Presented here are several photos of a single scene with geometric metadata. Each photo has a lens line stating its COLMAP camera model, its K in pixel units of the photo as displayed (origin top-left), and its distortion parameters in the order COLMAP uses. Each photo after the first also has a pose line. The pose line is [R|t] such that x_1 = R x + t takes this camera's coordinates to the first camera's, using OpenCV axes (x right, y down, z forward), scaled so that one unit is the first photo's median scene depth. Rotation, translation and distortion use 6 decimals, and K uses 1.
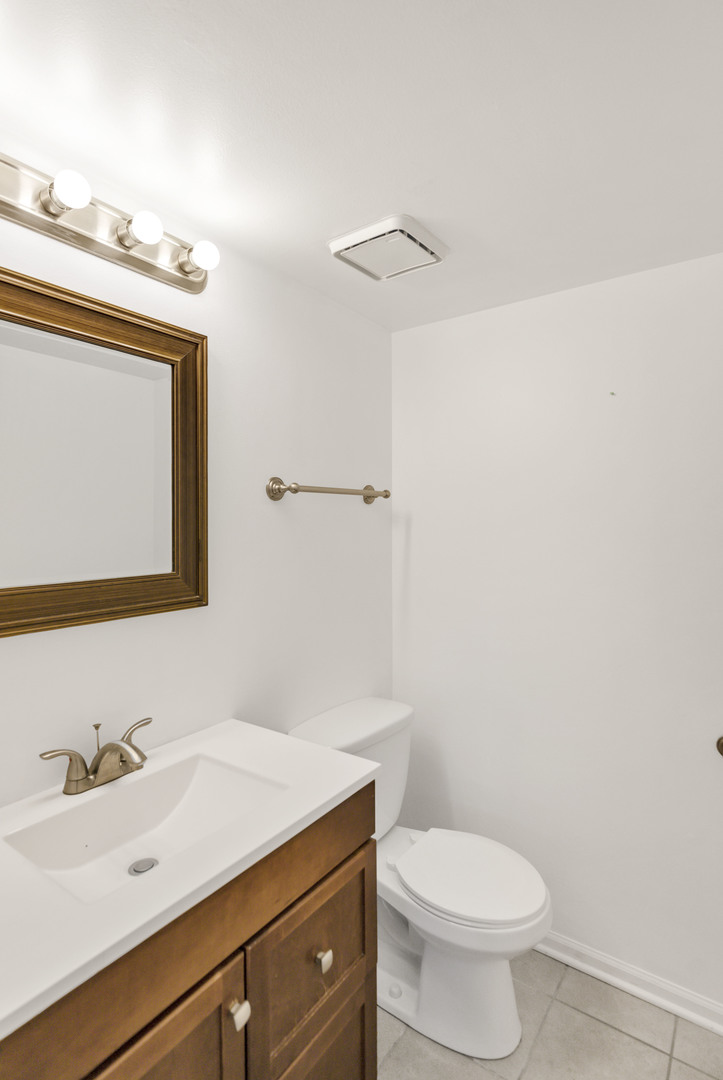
lens RADIAL K [[552.7, 0, 362.7], [0, 552.7, 537.1], [0, 0, 1]] dist [-0.001028, -0.000524]
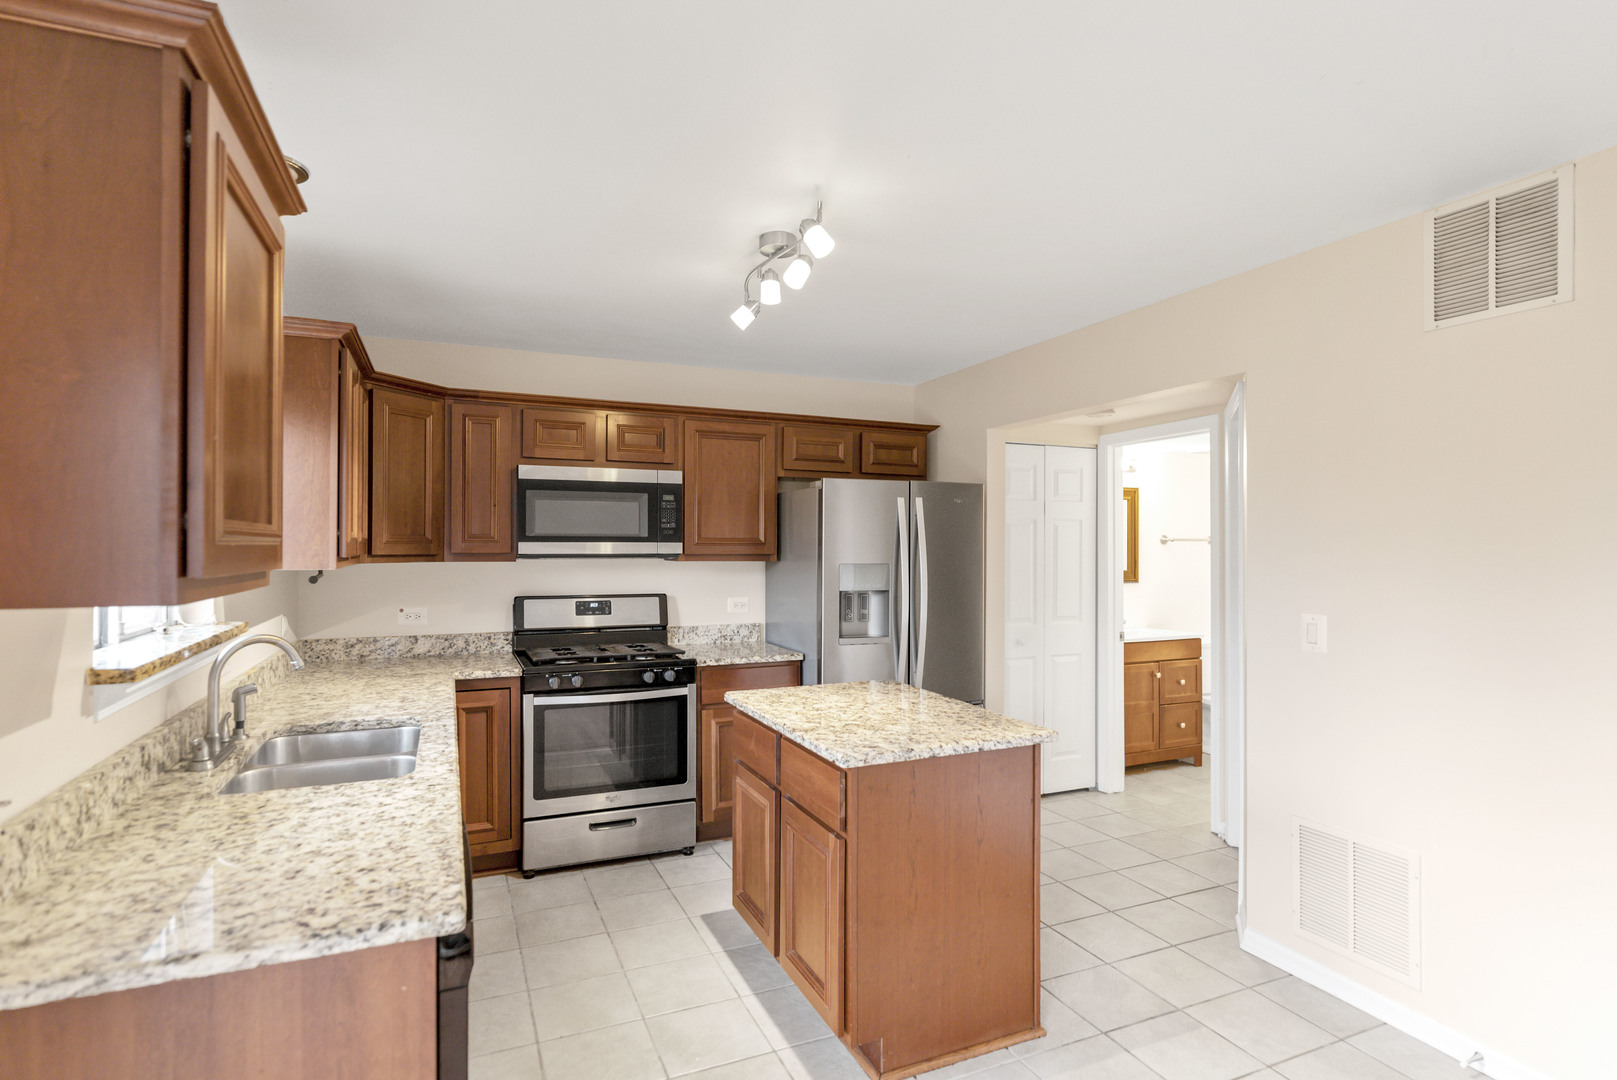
lens RADIAL K [[827.5, 0, 796.4], [0, 827.5, 541.3], [0, 0, 1]] dist [-0.001028, -0.000524]
pose [[0.867920, 0.010880, -0.496585, 0.386864], [-0.027490, 0.999280, -0.026153, 0.097639], [0.495943, 0.036350, 0.867594, -4.552561]]
